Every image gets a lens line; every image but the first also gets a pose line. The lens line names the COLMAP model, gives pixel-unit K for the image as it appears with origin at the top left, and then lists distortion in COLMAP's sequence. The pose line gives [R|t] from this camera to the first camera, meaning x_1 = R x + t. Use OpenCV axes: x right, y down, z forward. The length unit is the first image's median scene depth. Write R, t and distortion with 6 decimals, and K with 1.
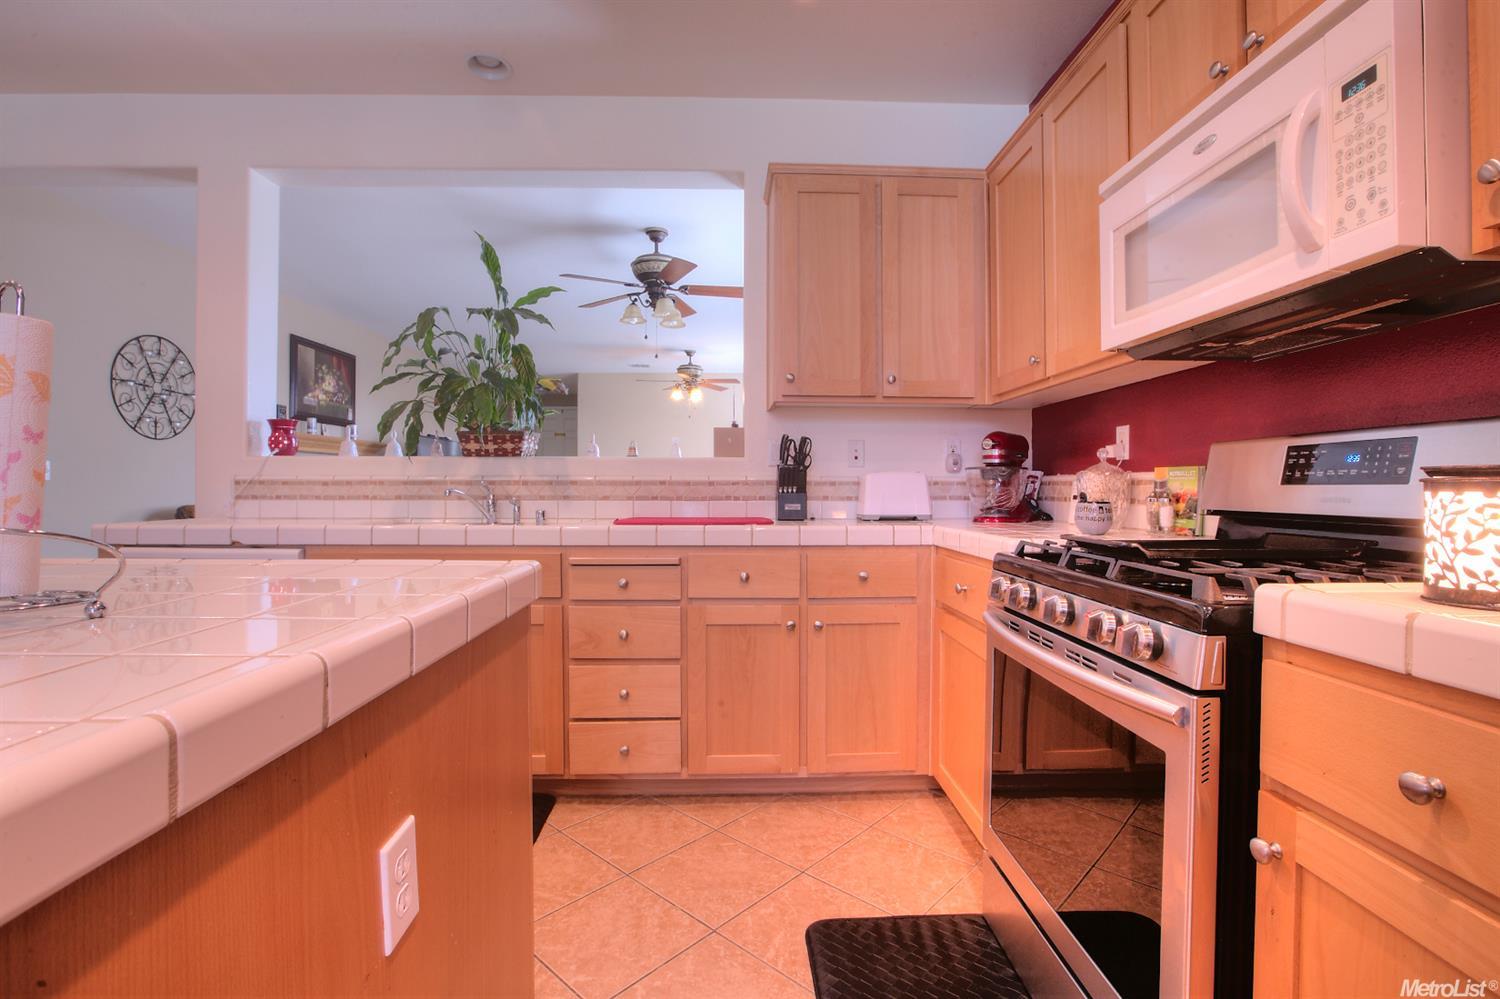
lens RADIAL K [[686.4, 0, 747.5], [0, 686.4, 490.5], [0, 0, 1]] dist [-0.043082, 0.012730]
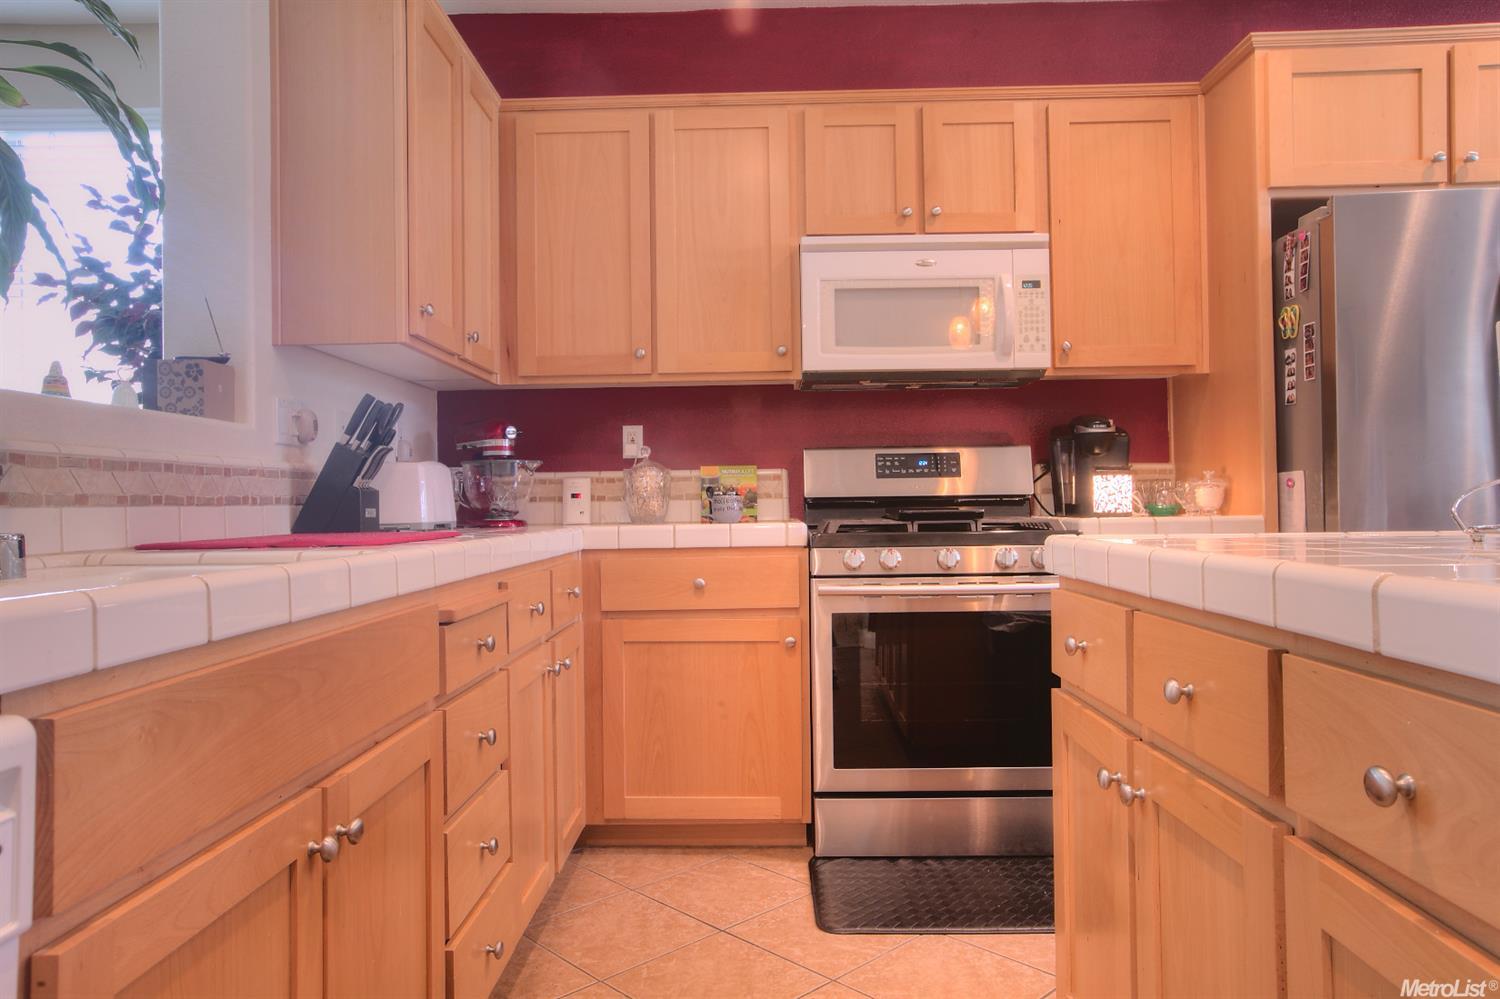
lens RADIAL K [[992.4, 0, 756.3], [0, 992.4, 493.2], [0, 0, 1]] dist [-0.030833, 0.054362]
pose [[0.045090, 0.006878, 0.998959, -0.761726], [0.019940, 0.999771, -0.007783, 0.019005], [-0.998784, 0.020270, 0.044943, 0.590557]]
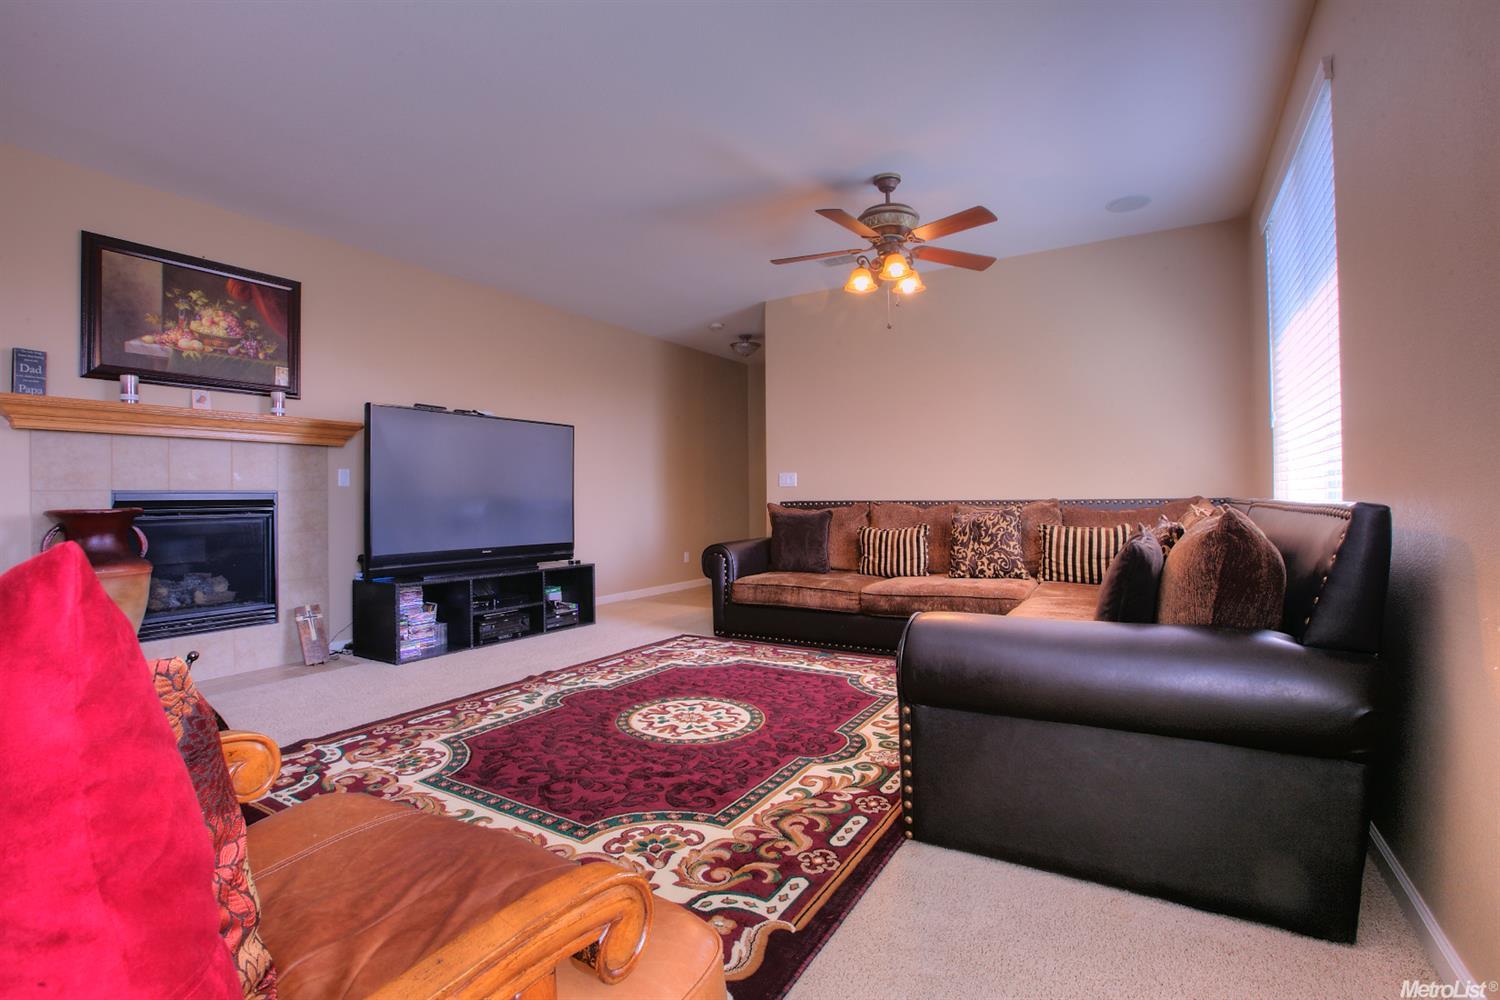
lens RADIAL K [[686.4, 0, 741.2], [0, 686.4, 493.0], [0, 0, 1]] dist [-0.043082, 0.012730]
pose [[0.830079, -0.012372, -0.557509, 0.231288], [0.005711, 0.999890, -0.013686, 0.009124], [0.557617, 0.008177, 0.830058, 1.754845]]
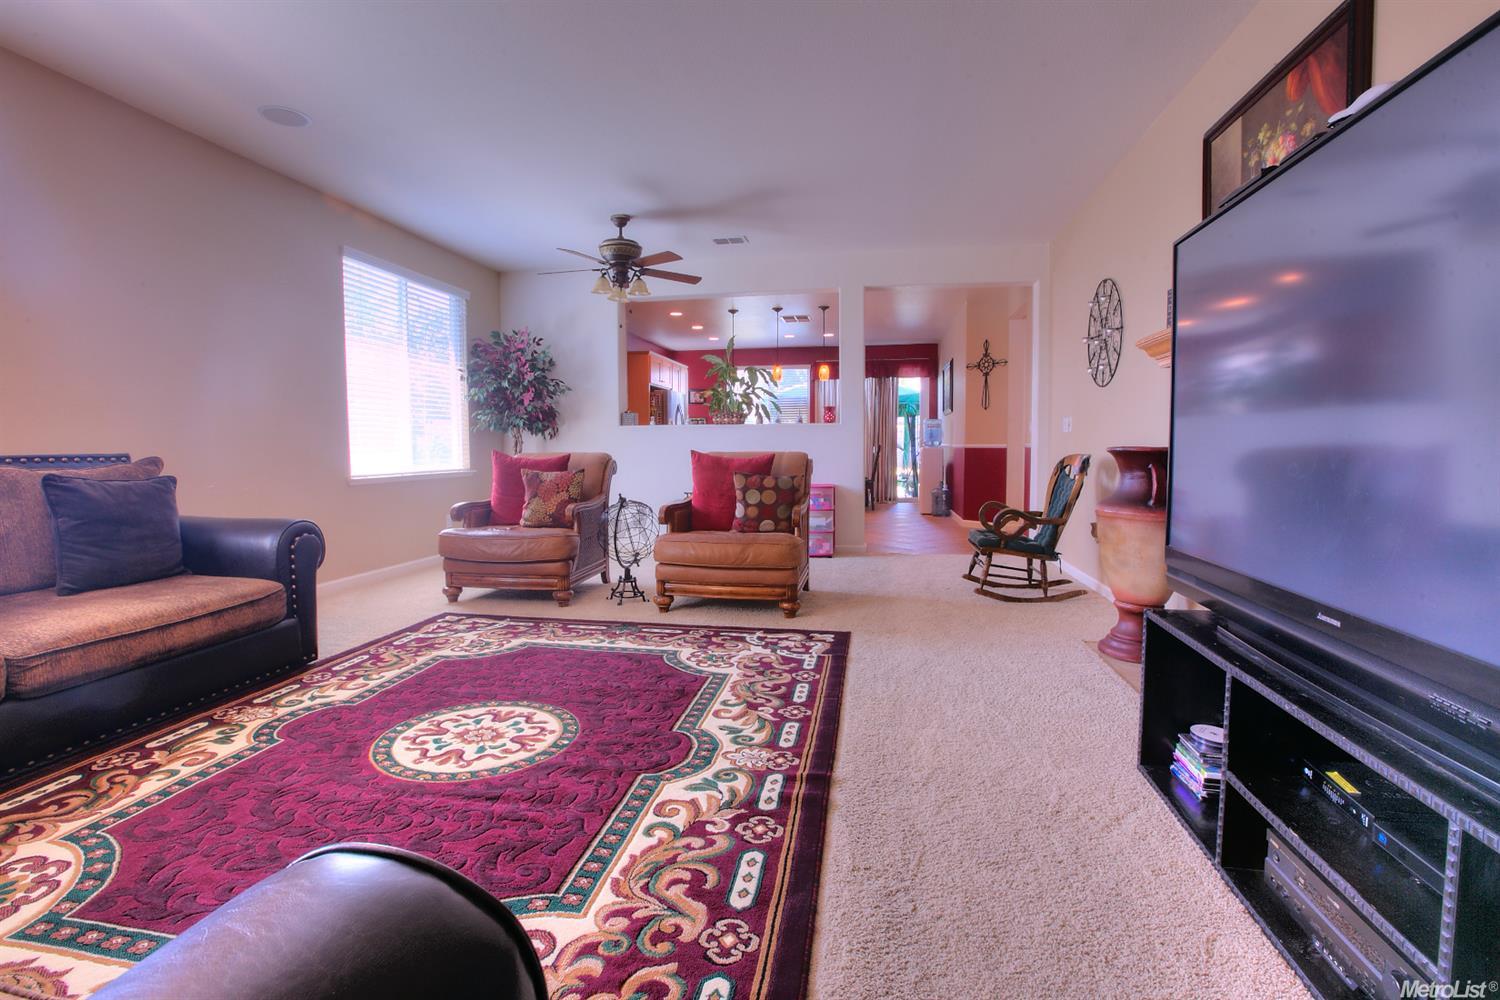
lens RADIAL K [[686.4, 0, 748.5], [0, 686.4, 493.8], [0, 0, 1]] dist [-0.043082, 0.012730]
pose [[-0.978322, -0.007659, 0.206947, -0.922920], [0.008073, 0.997146, 0.075068, 0.002164], [-0.206931, 0.075112, -0.975468, 3.313611]]
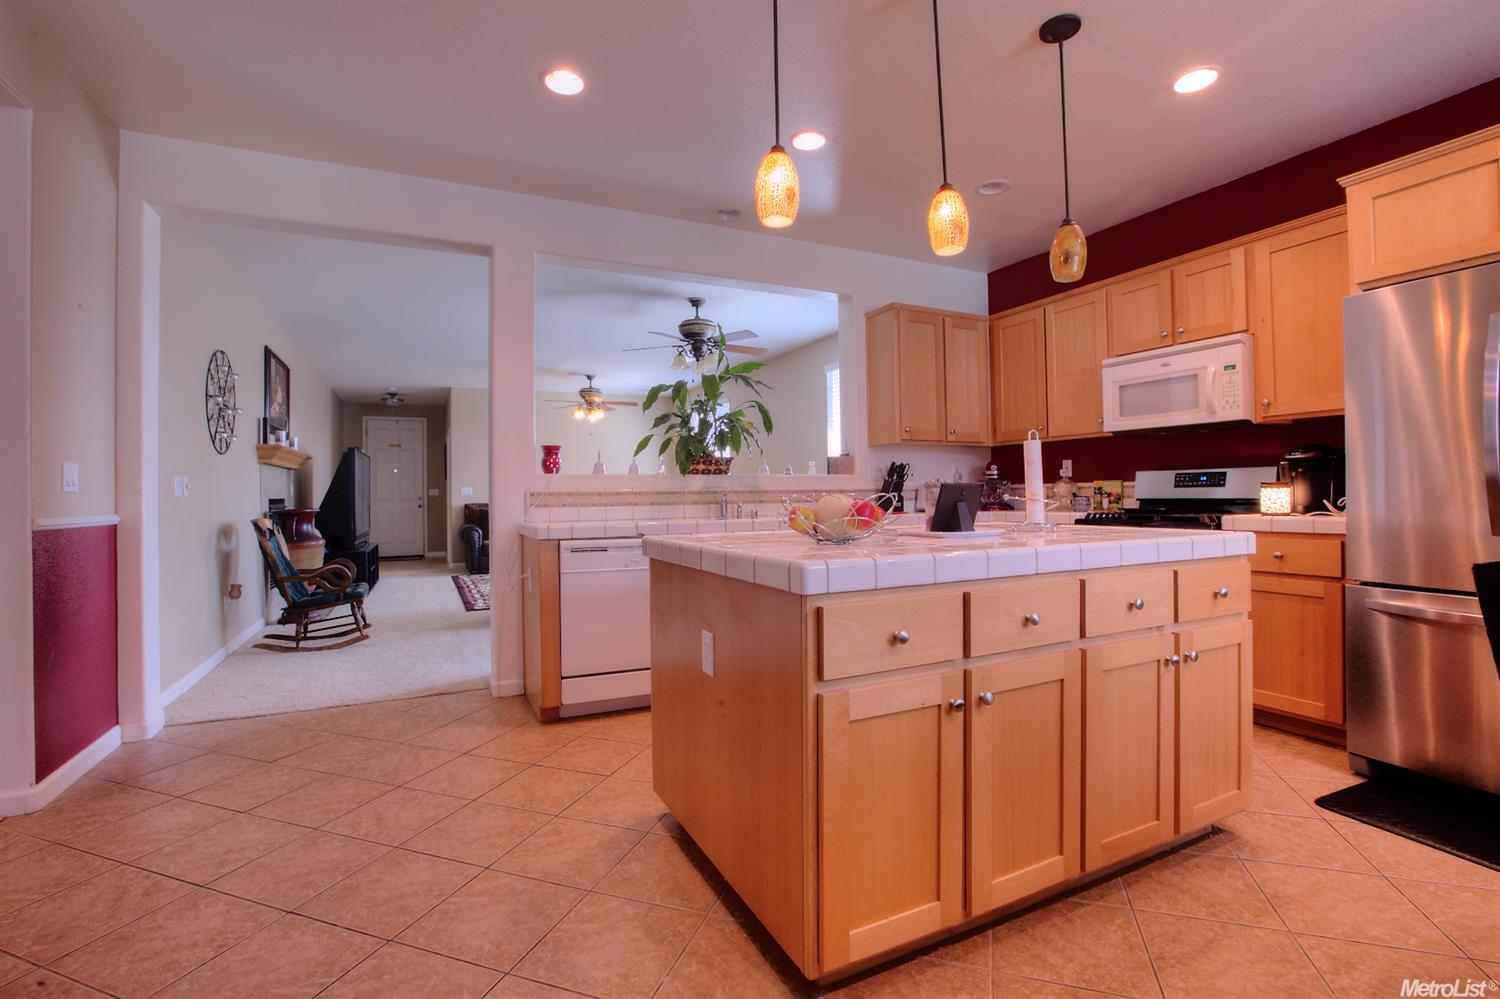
lens RADIAL K [[686.4, 0, 752.7], [0, 686.4, 493.4], [0, 0, 1]] dist [-0.043082, 0.012730]
pose [[0.910280, -0.011978, 0.413819, -0.909789], [0.016210, 0.999846, -0.006716, 0.001917], [-0.413675, 0.012821, 0.910334, -0.368868]]
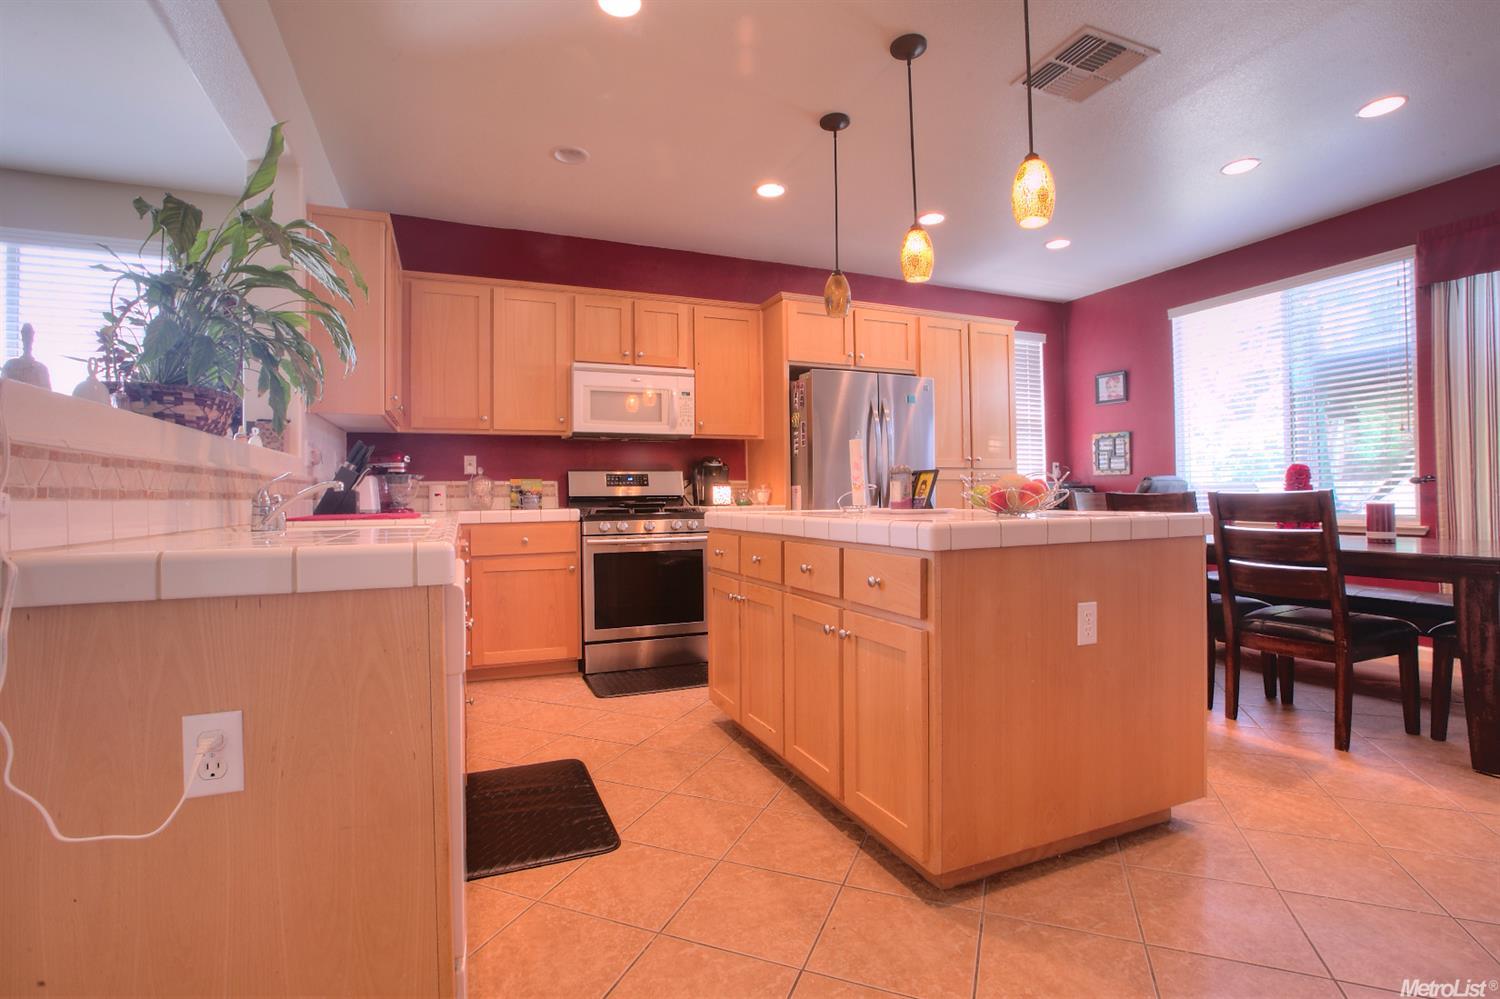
lens RADIAL K [[686.4, 0, 750.7], [0, 686.4, 498.0], [0, 0, 1]] dist [-0.043082, 0.012730]
pose [[-0.361654, -0.000688, 0.932312, -1.167167], [0.015226, 0.999862, 0.006644, 0.015912], [-0.932188, 0.016599, -0.361593, 0.760907]]
